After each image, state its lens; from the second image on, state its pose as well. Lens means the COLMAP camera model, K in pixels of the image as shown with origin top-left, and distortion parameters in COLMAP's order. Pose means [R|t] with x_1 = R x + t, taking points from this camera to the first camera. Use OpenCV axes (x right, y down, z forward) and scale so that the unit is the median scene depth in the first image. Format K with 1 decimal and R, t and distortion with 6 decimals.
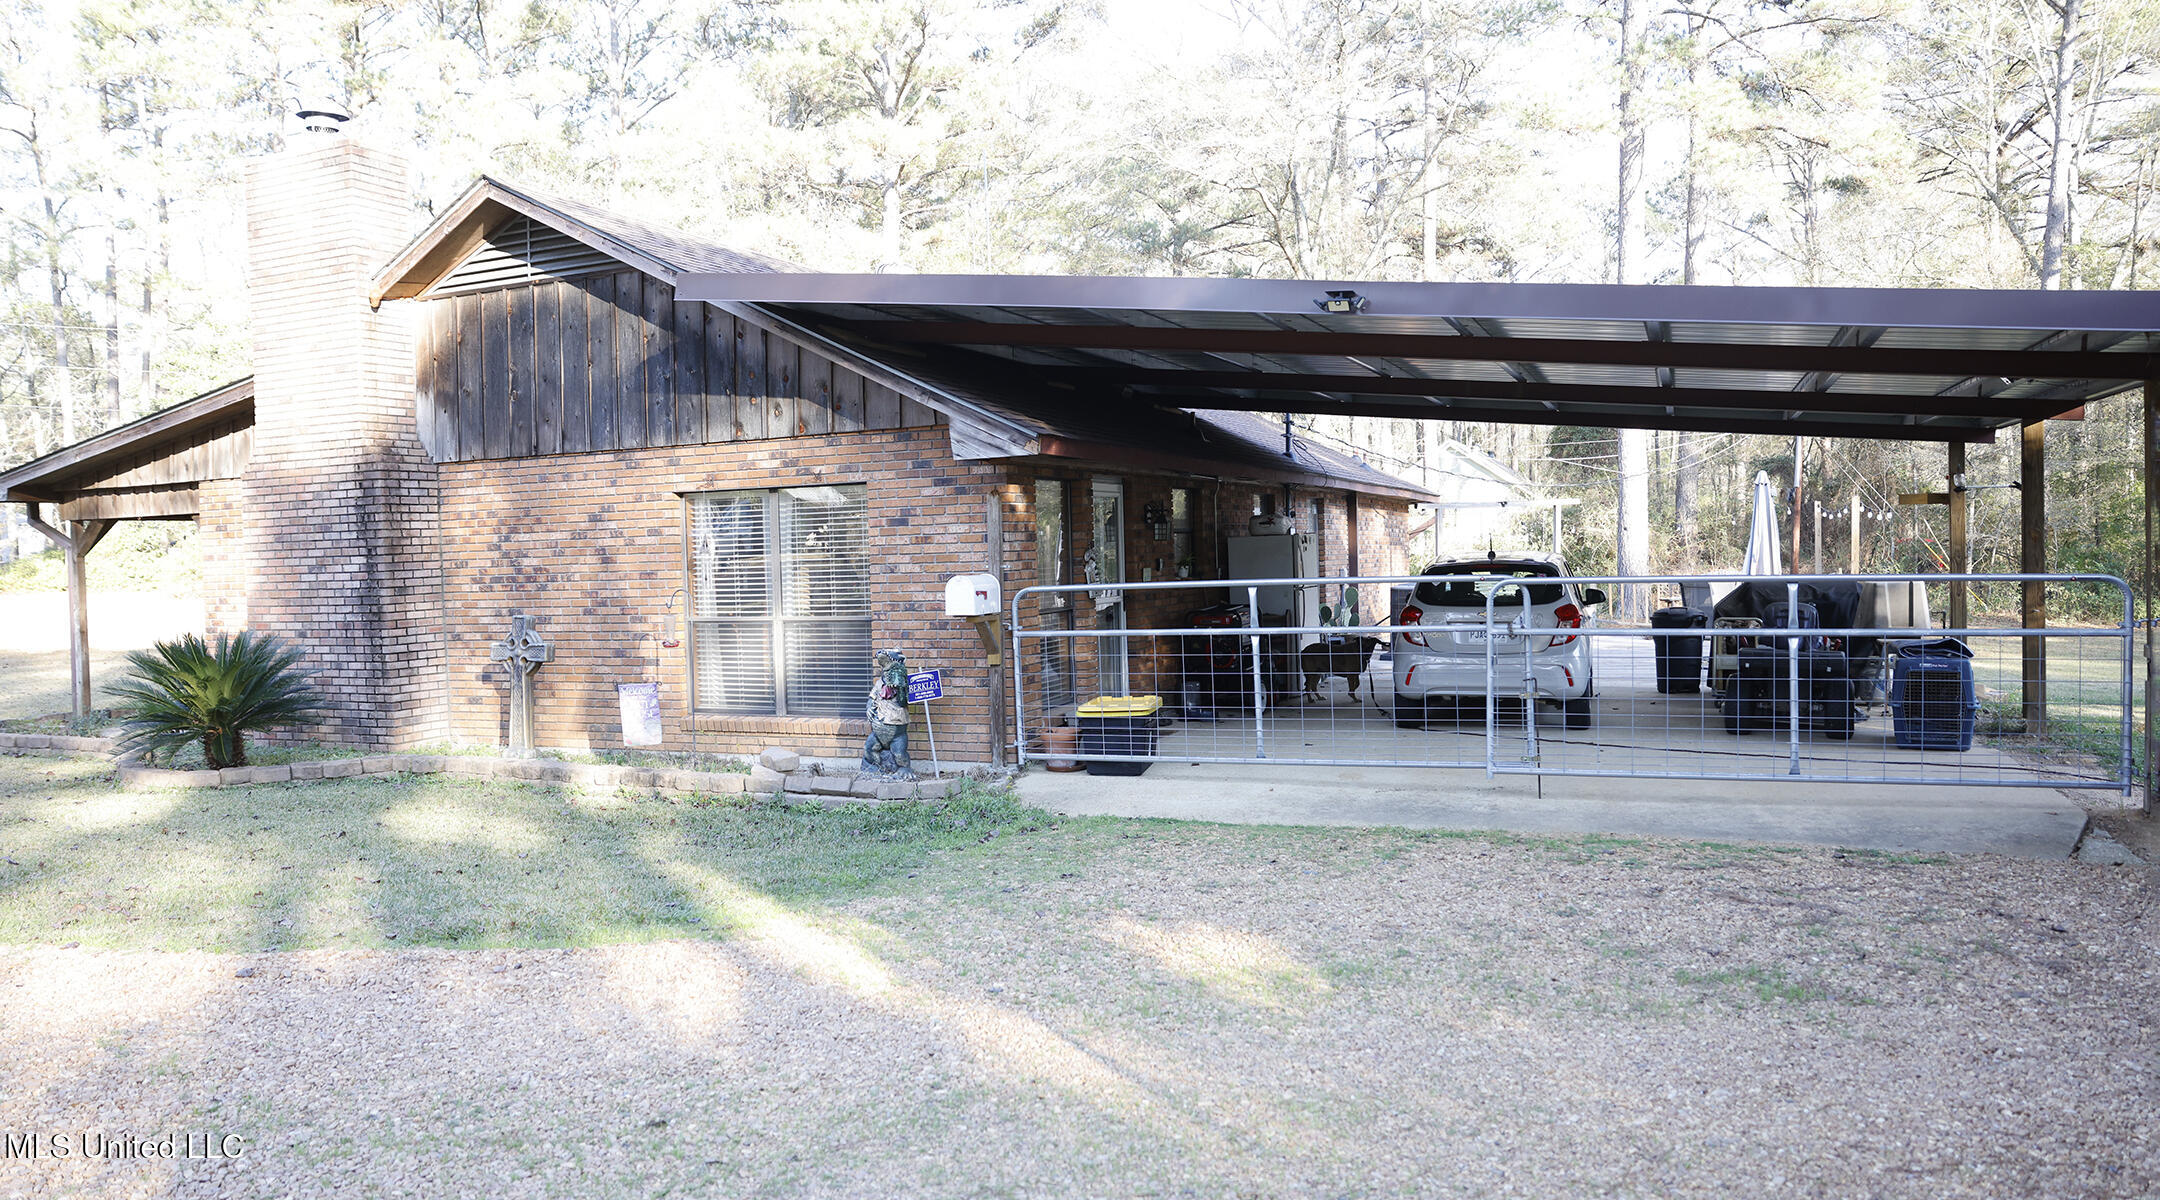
lens RADIAL K [[1522.9, 0, 1020.9], [0, 1522.9, 550.0], [0, 0, 1]] dist [-0.097266, 0.090717]
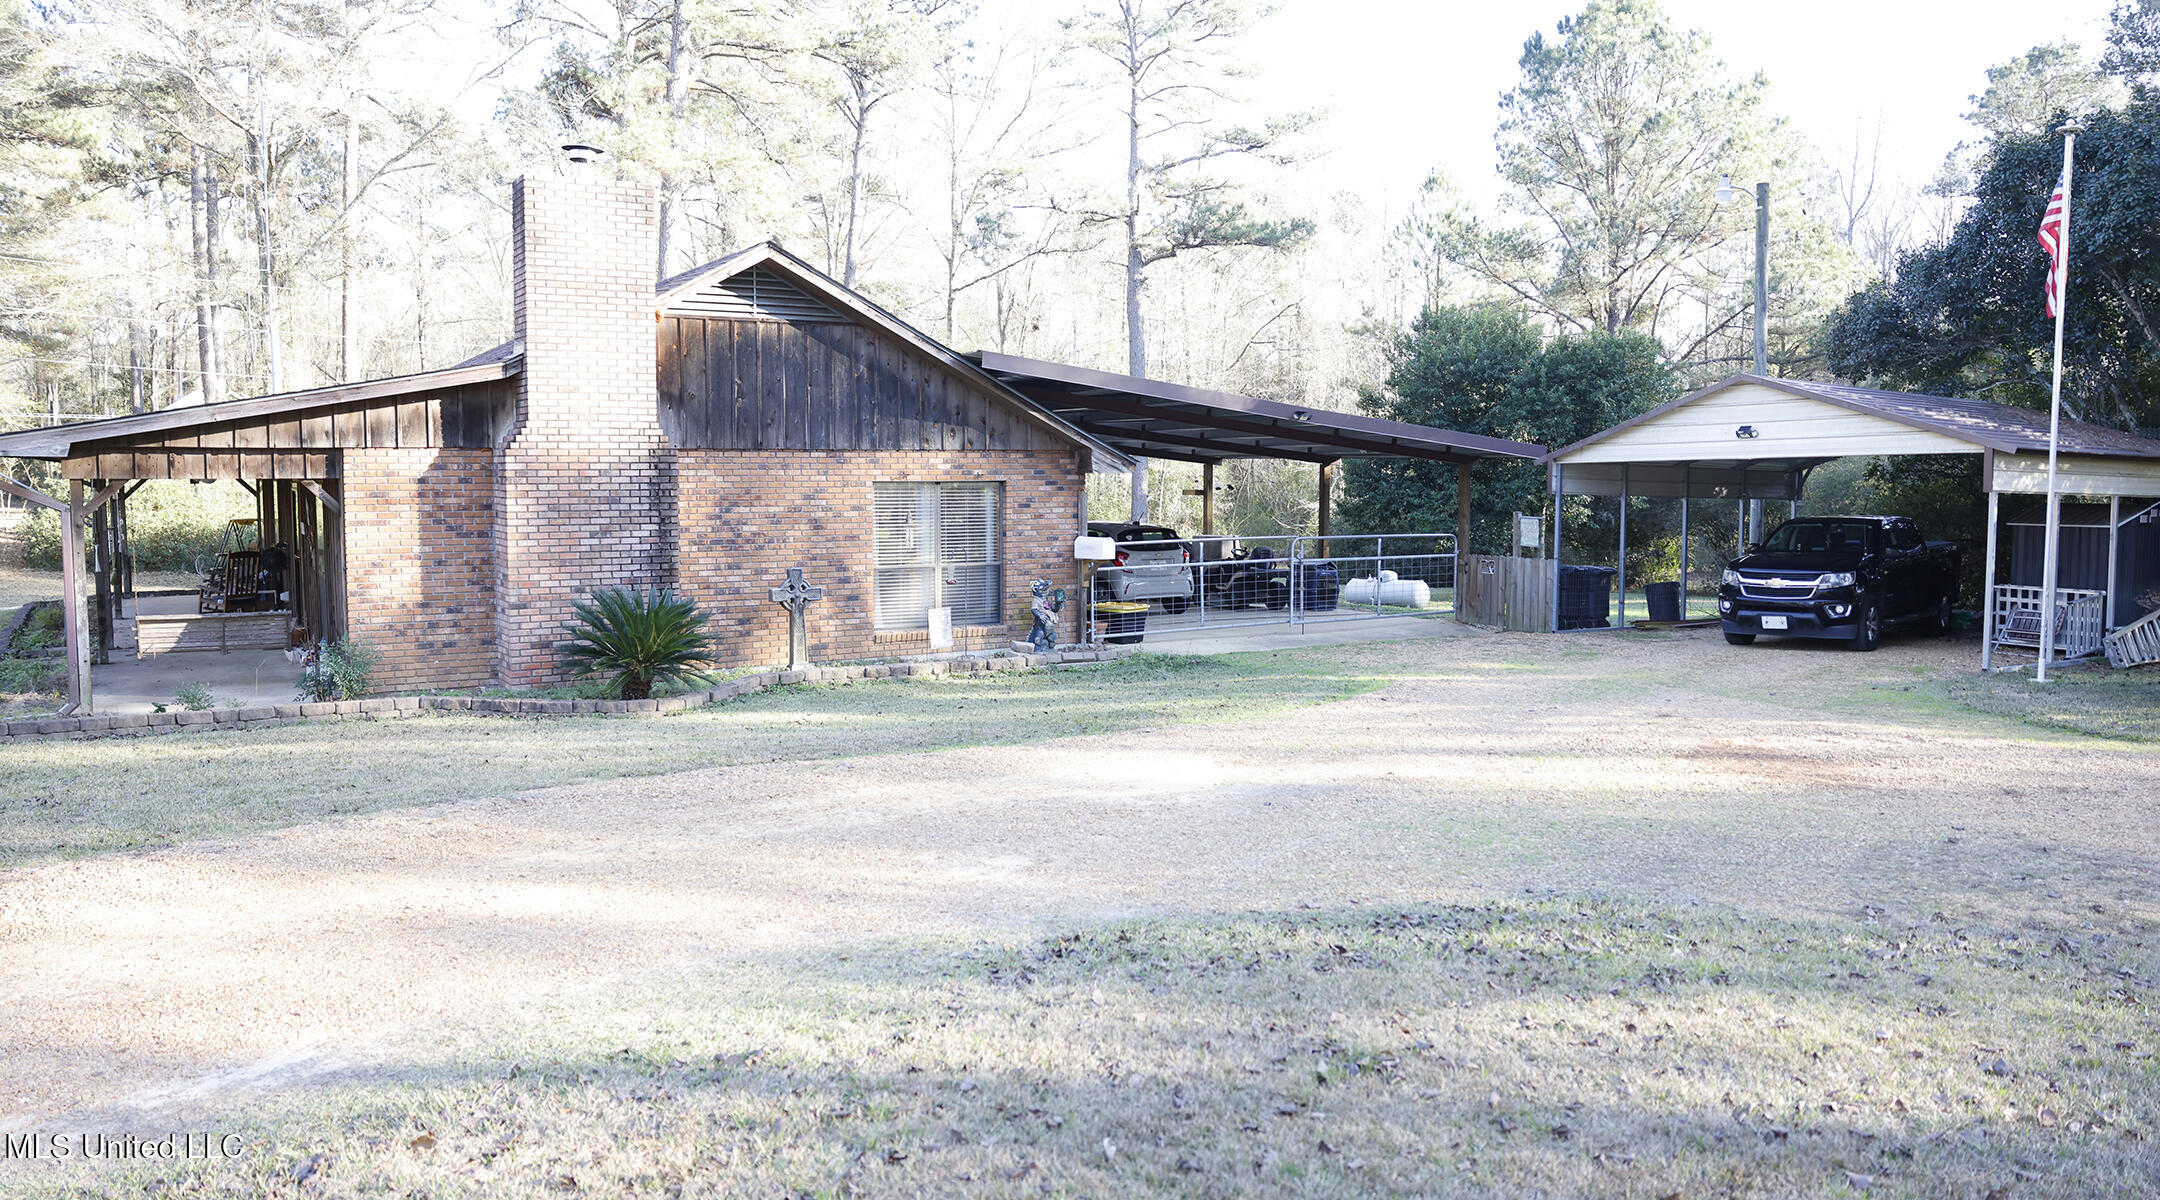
lens RADIAL K [[1522.9, 0, 1020.9], [0, 1522.9, 550.0], [0, 0, 1]] dist [-0.097266, 0.090717]
pose [[0.559226, -0.011674, 0.828933, -1.340558], [-0.013316, 0.999645, 0.023061, -0.007364], [-0.828908, -0.023934, 0.558872, 0.053445]]
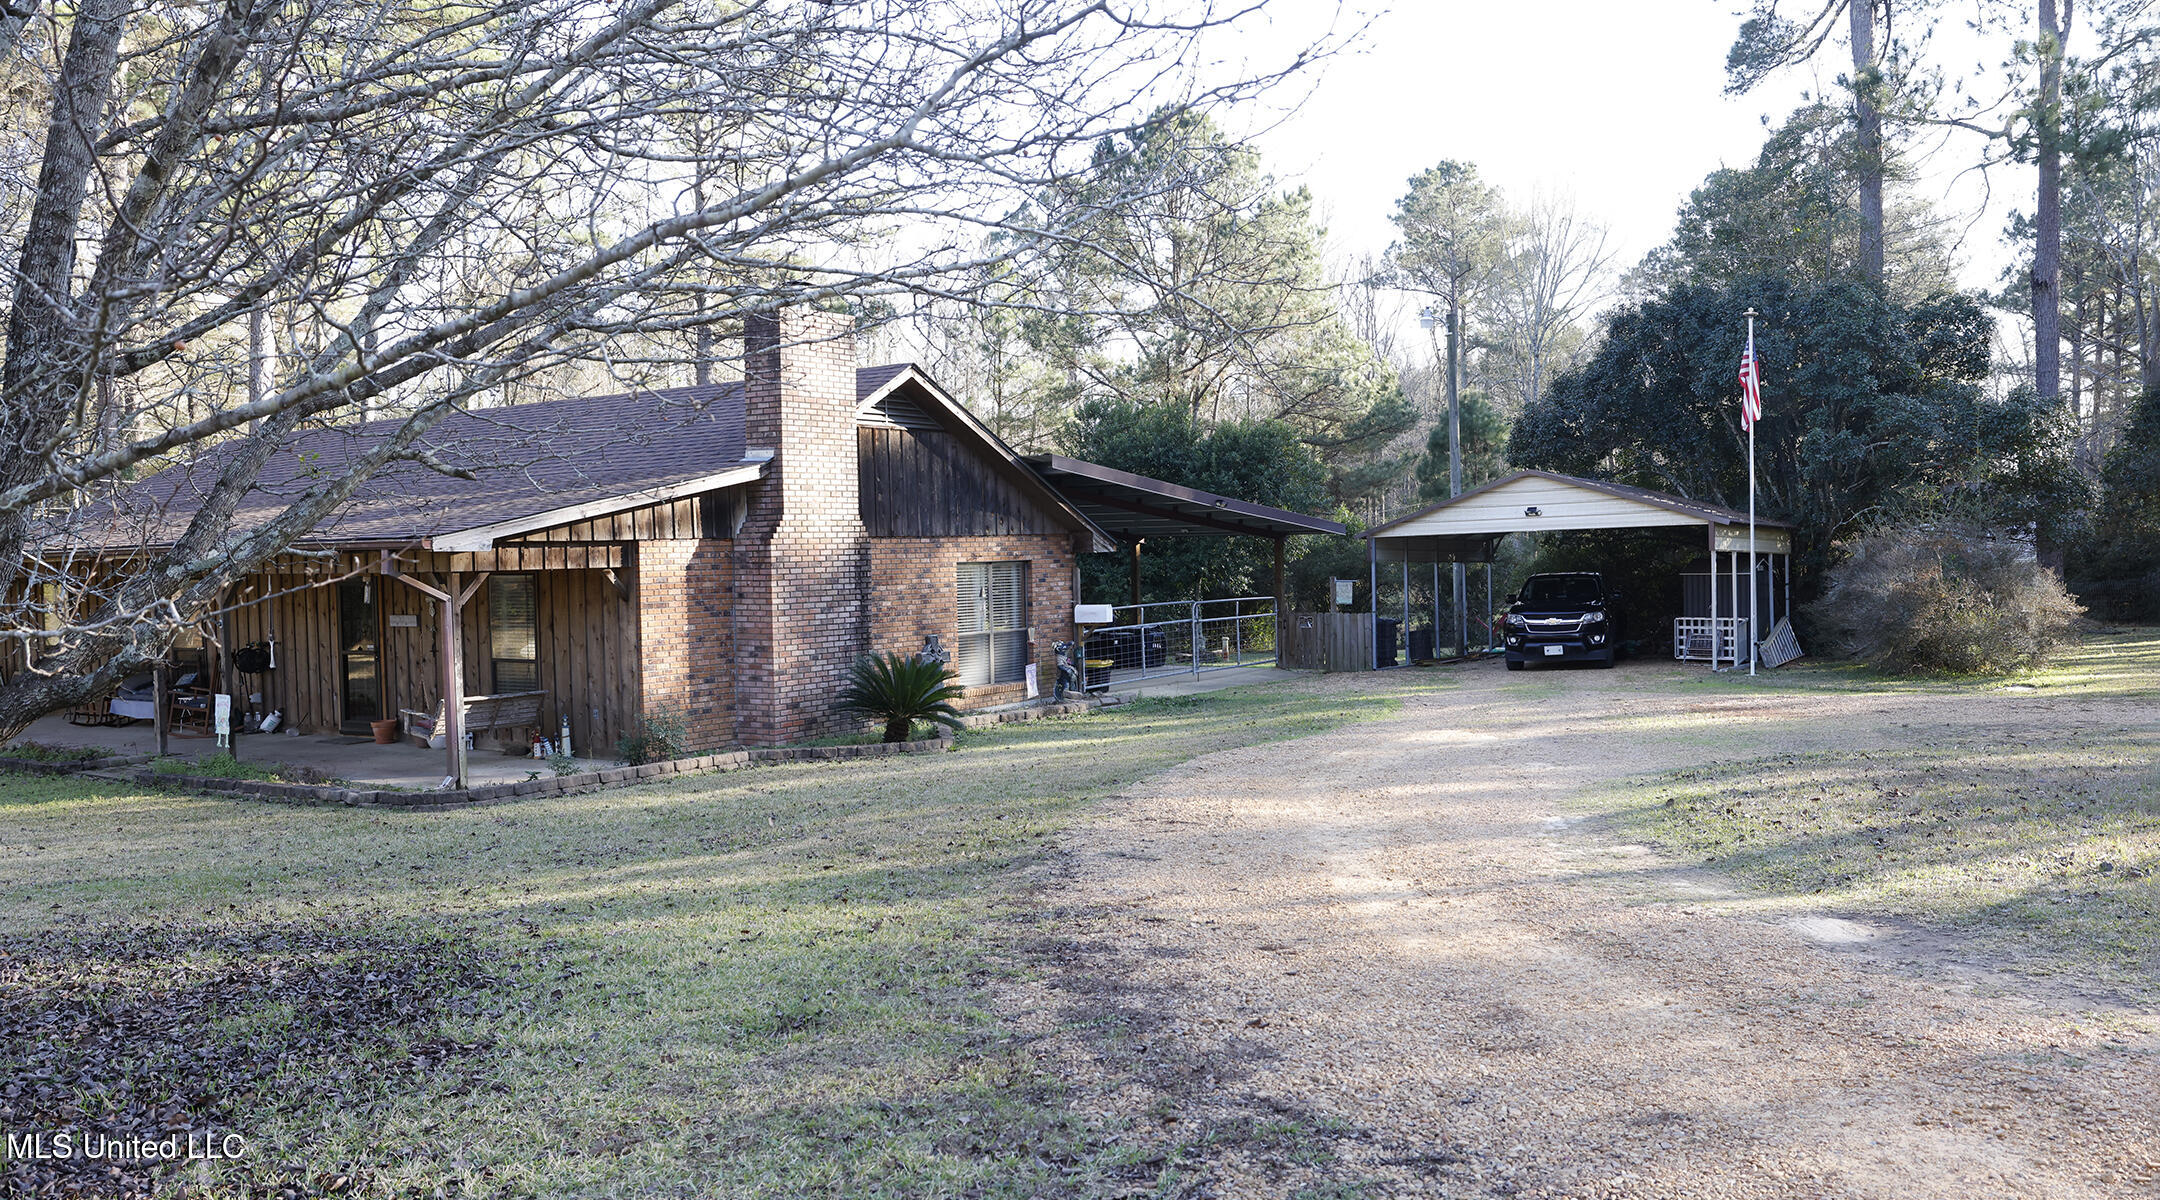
lens RADIAL K [[1745.4, 0, 1080.0], [0, 1745.4, 600.0], [0, 0, 1]] dist [-0.000597, -0.000032]
pose [[0.149535, -0.002480, 0.988753, -2.153782], [0.018979, 0.999820, -0.000363, 0.008607], [-0.988574, 0.018820, 0.149555, 0.544235]]
